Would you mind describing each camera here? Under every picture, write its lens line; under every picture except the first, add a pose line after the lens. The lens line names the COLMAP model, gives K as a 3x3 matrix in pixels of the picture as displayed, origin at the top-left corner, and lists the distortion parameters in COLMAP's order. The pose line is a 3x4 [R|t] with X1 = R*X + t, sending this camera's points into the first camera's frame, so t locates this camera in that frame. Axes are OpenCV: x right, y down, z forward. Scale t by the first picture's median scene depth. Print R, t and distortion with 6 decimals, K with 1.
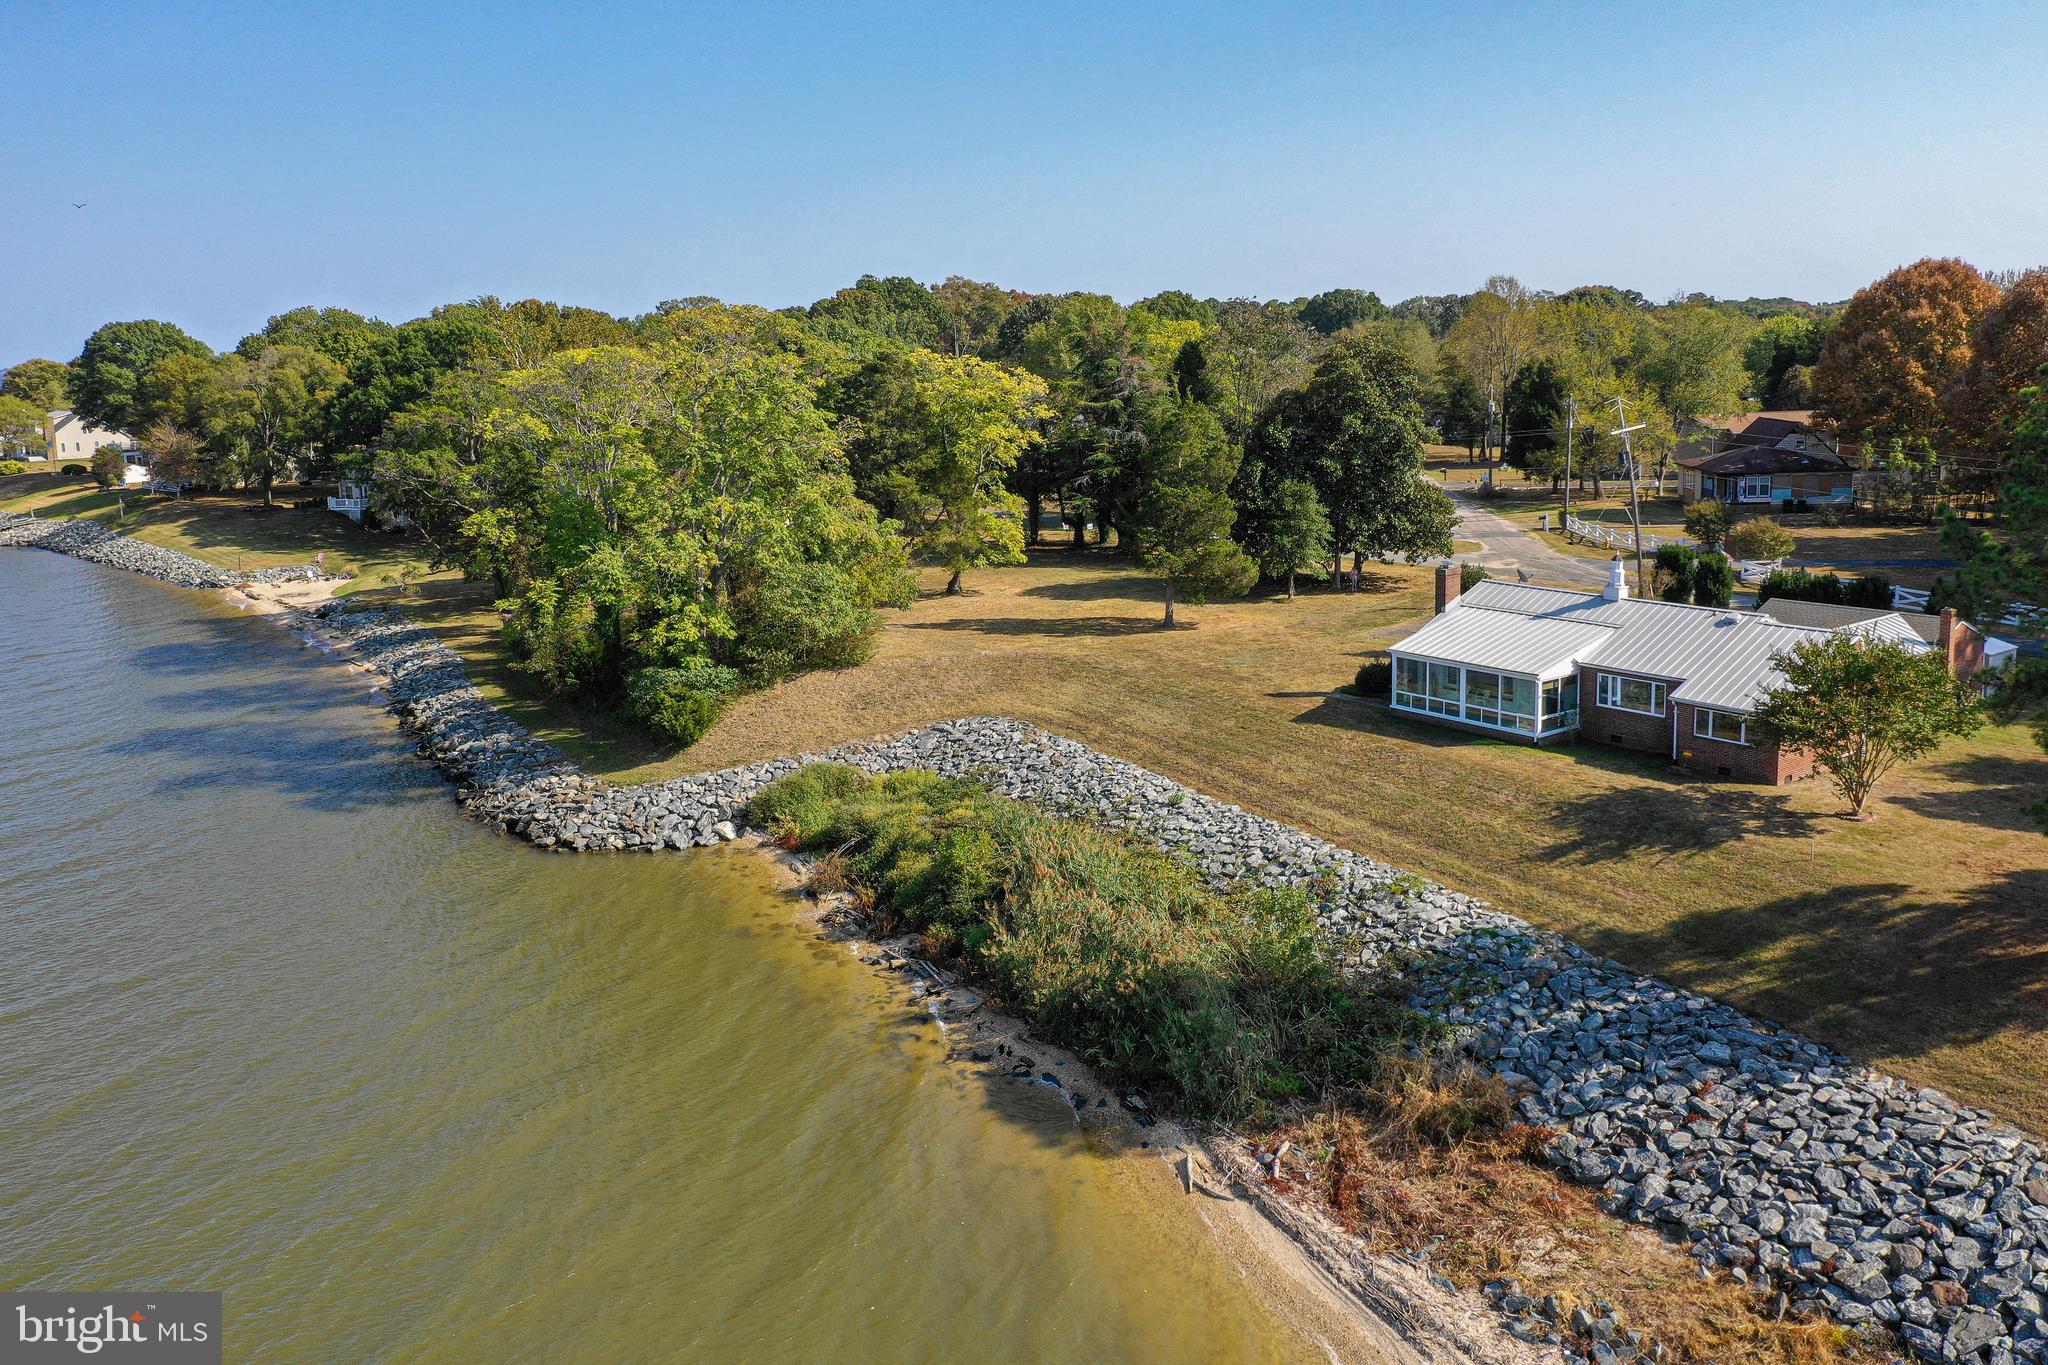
lens RADIAL K [[1619.3, 0, 1017.0], [0, 1619.3, 604.2], [0, 0, 1]] dist [-0.023128, 0.008991]
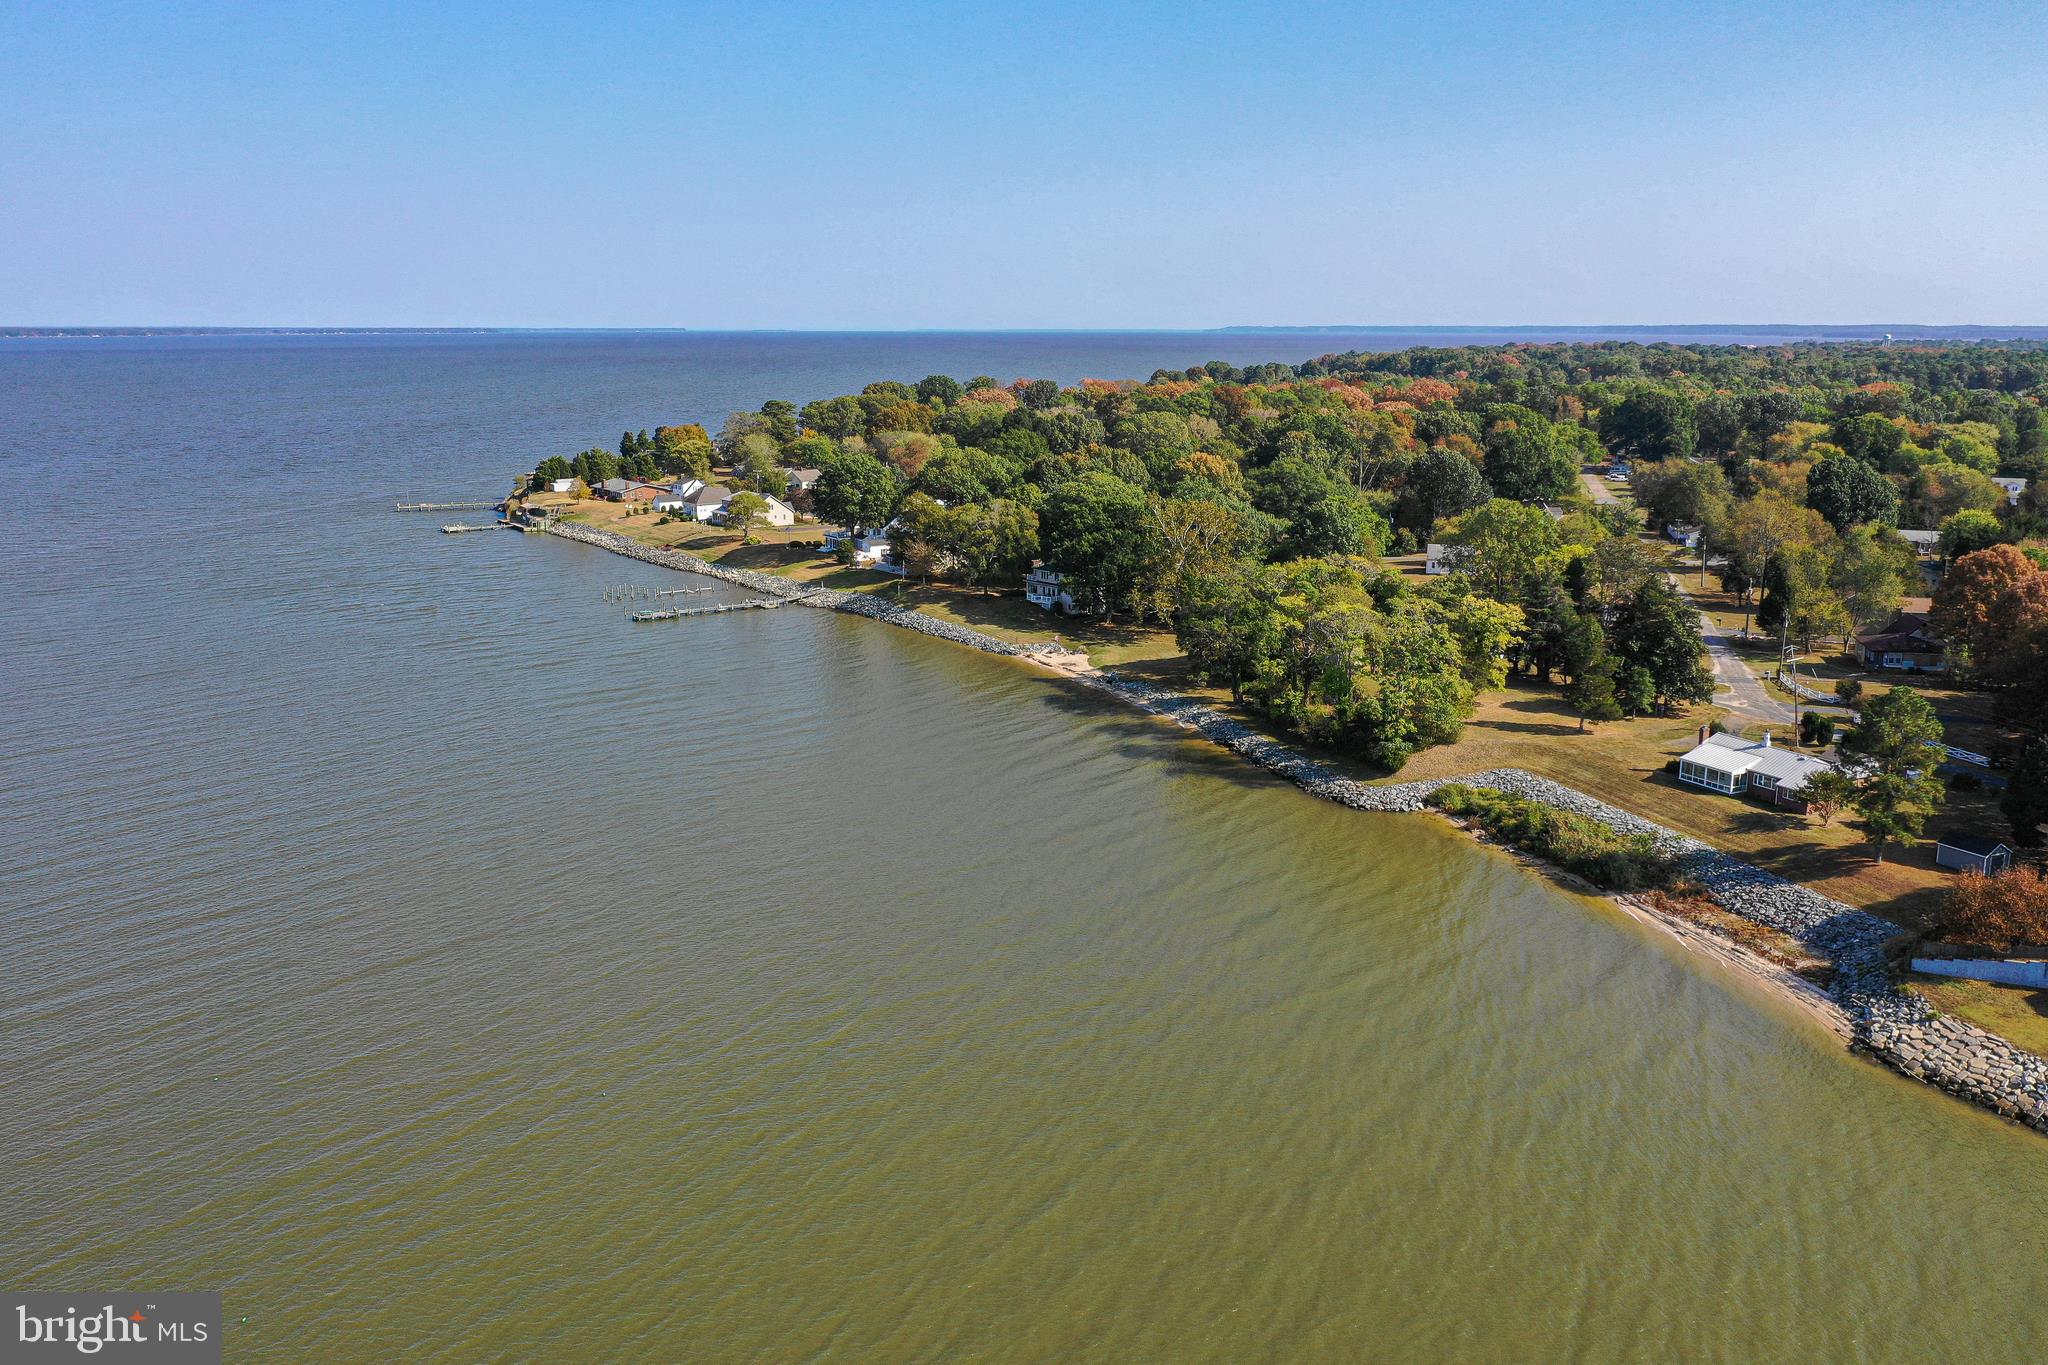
lens RADIAL K [[1619.3, 0, 1030.9], [0, 1619.3, 690.5], [0, 0, 1]] dist [-0.023128, 0.008991]
pose [[0.986937, 0.060528, -0.149304, -0.447998], [-0.051322, 0.996580, 0.064759, -0.203021], [0.152713, -0.056251, 0.986668, -1.837592]]
